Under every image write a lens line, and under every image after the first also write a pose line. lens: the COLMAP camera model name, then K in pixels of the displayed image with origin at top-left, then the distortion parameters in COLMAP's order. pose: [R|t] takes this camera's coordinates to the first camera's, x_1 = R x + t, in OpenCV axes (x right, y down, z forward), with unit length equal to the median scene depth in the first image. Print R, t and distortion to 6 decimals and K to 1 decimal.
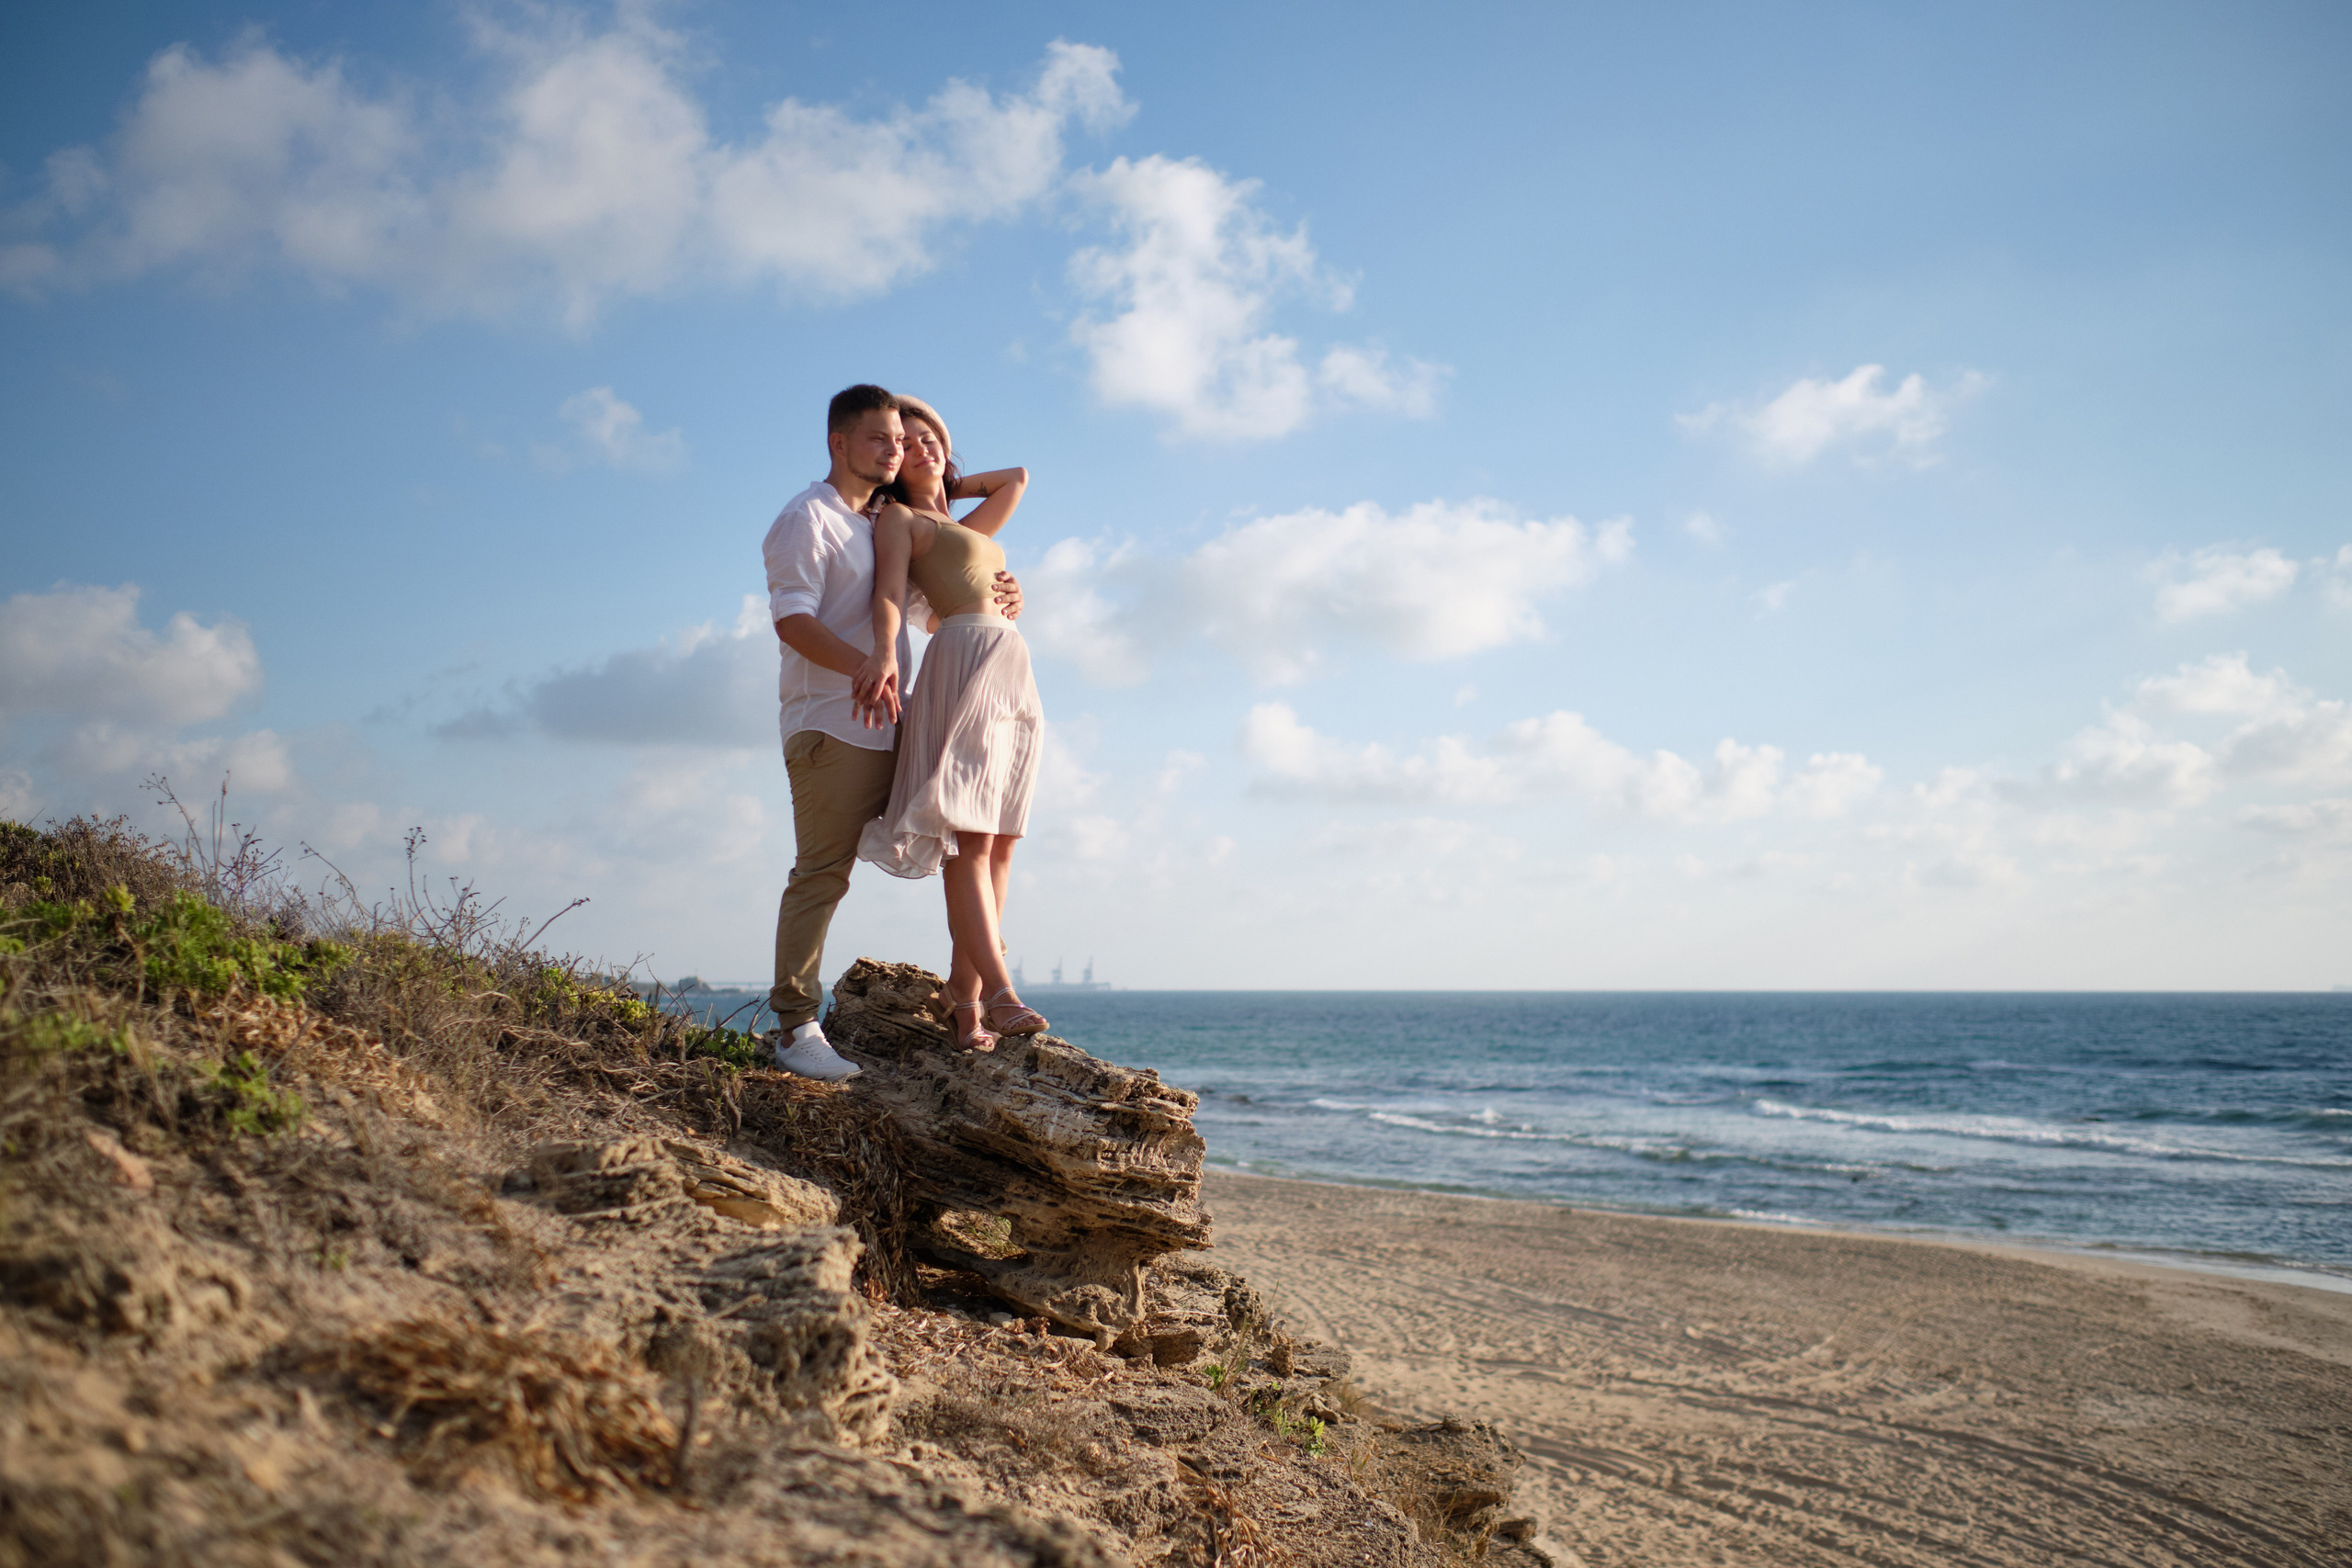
lens RADIAL K [[2509.1, 0, 1178.9], [0, 2509.1, 797.7], [0, 0, 1]] dist [0.005027, 0.000000]
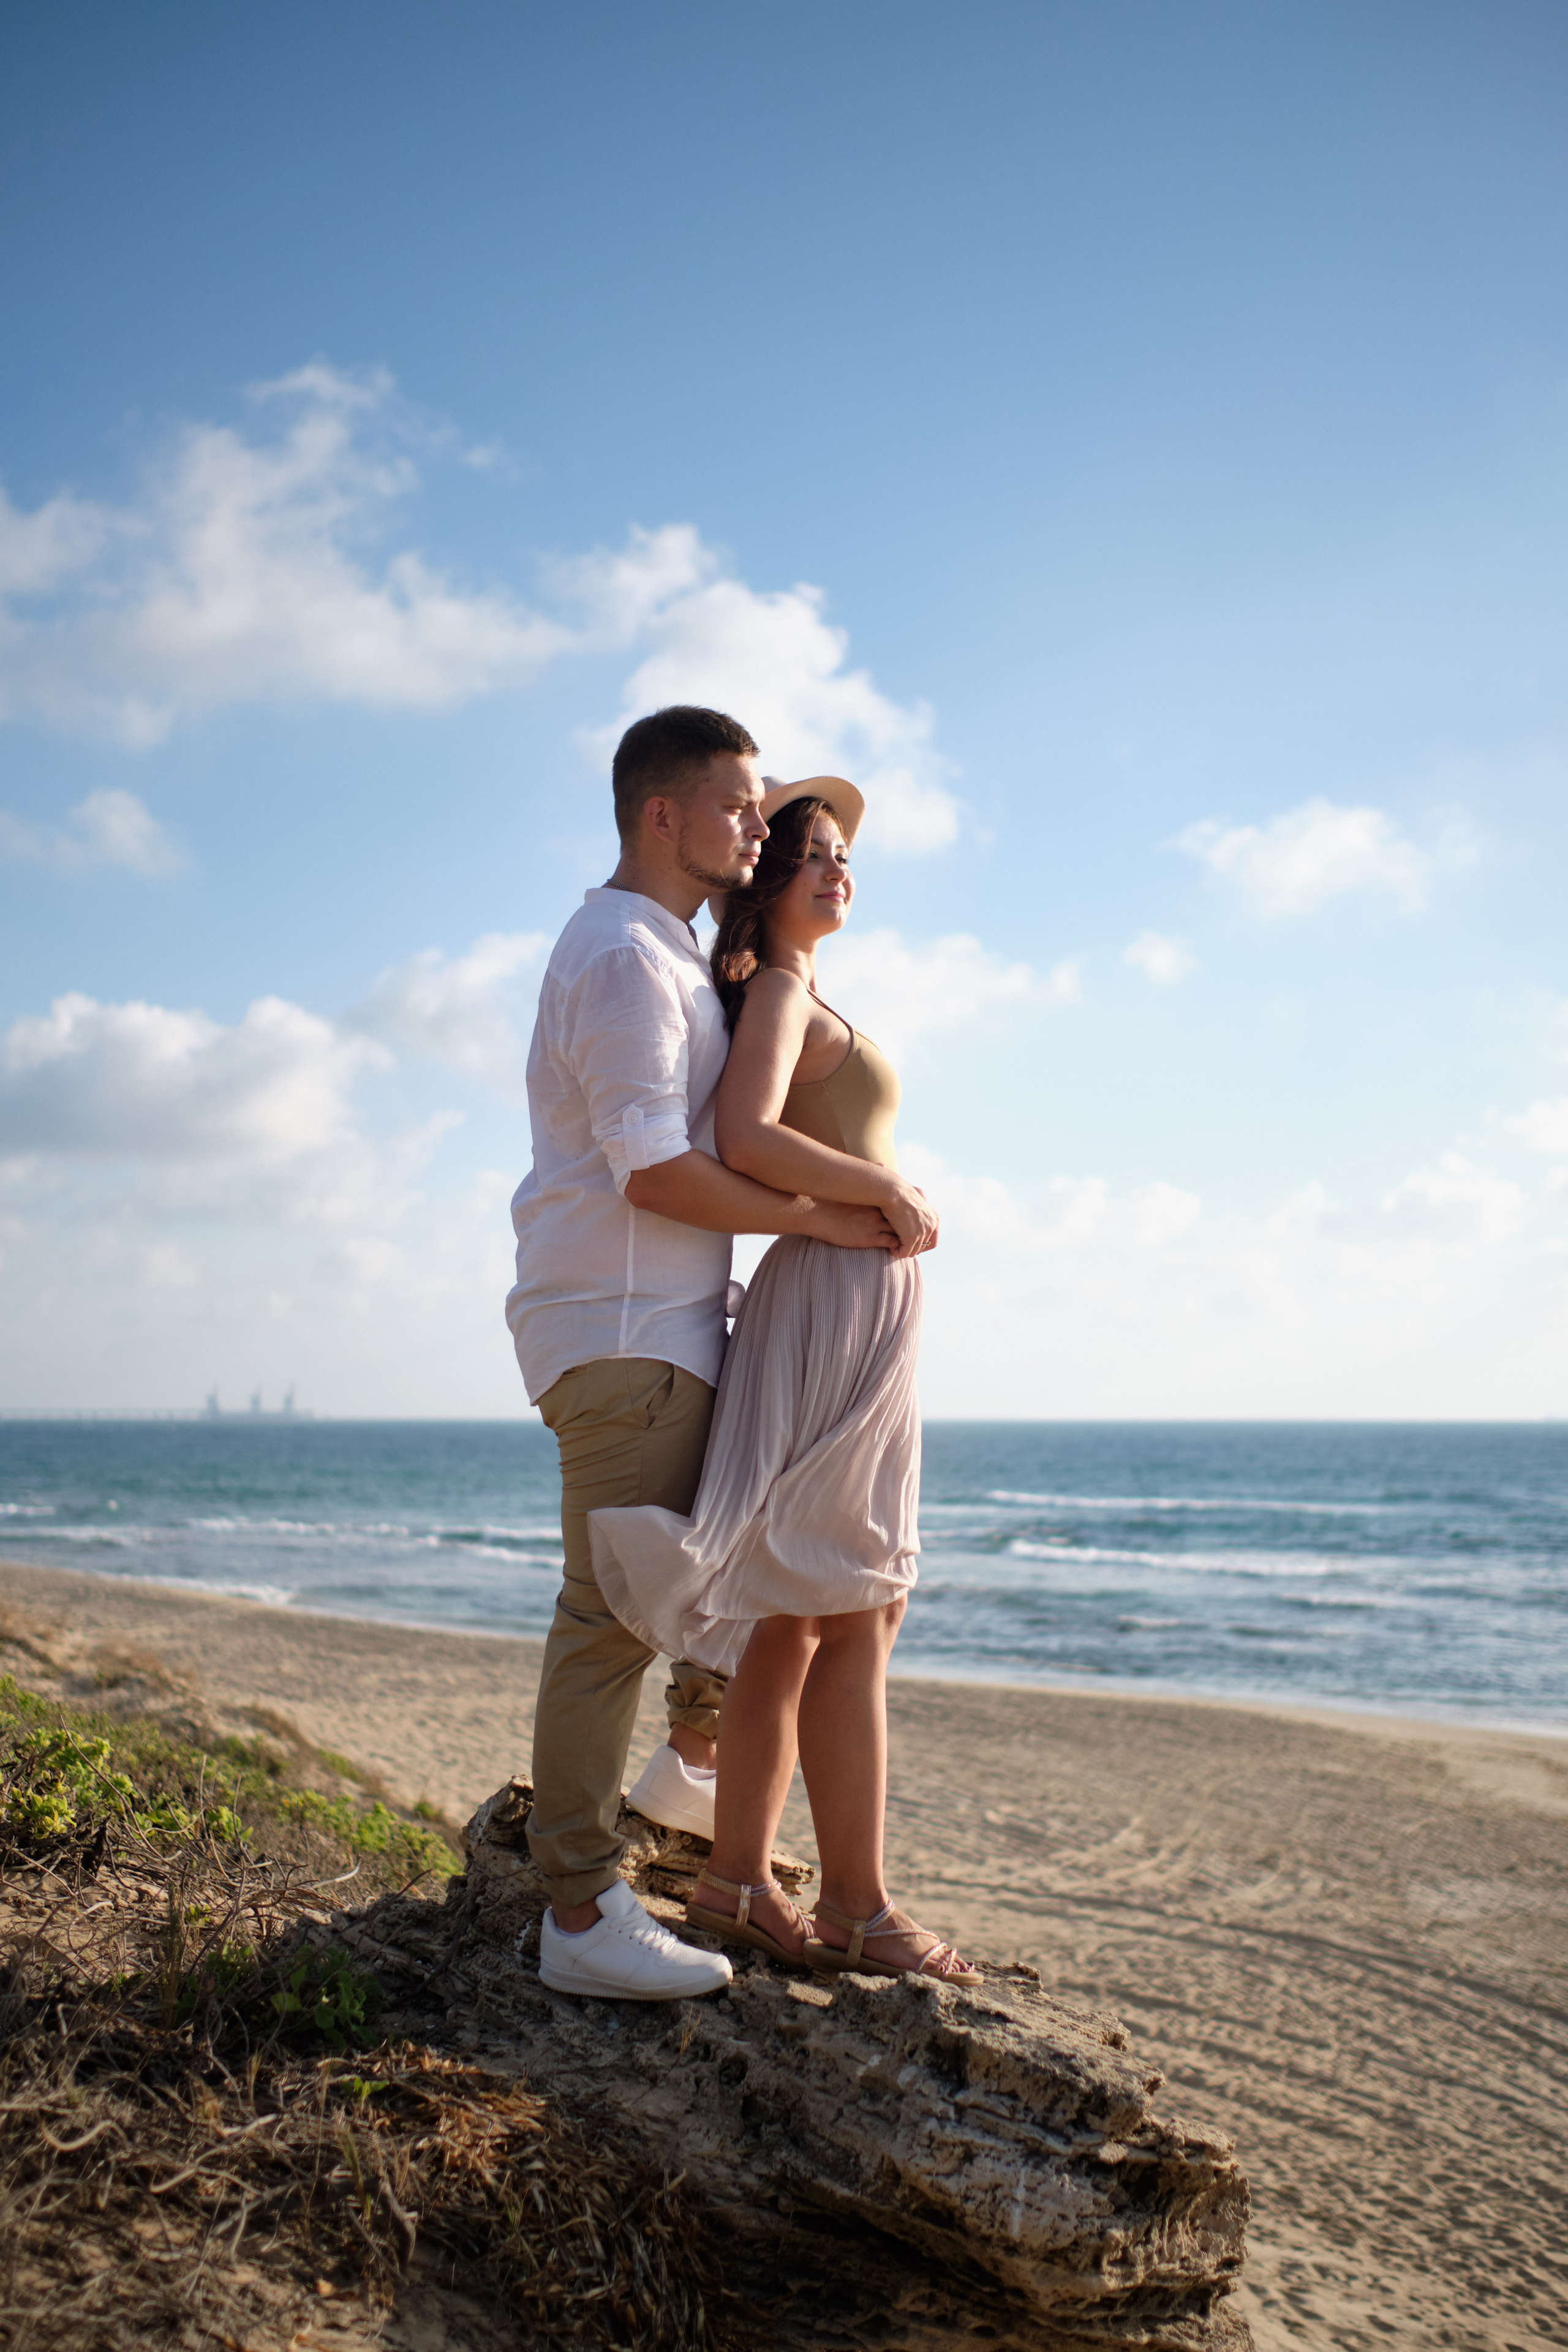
lens RADIAL K [[2509.3, 0, 783.5], [0, 2509.3, 1156.3], [0, 0, 1]] dist [0.005027, 0.000000]
pose [[0.985408, 0.014354, 0.169600, -0.041004], [-0.011224, 0.999749, -0.019404, -0.016472], [-0.169836, 0.017217, 0.985322, 0.106726]]
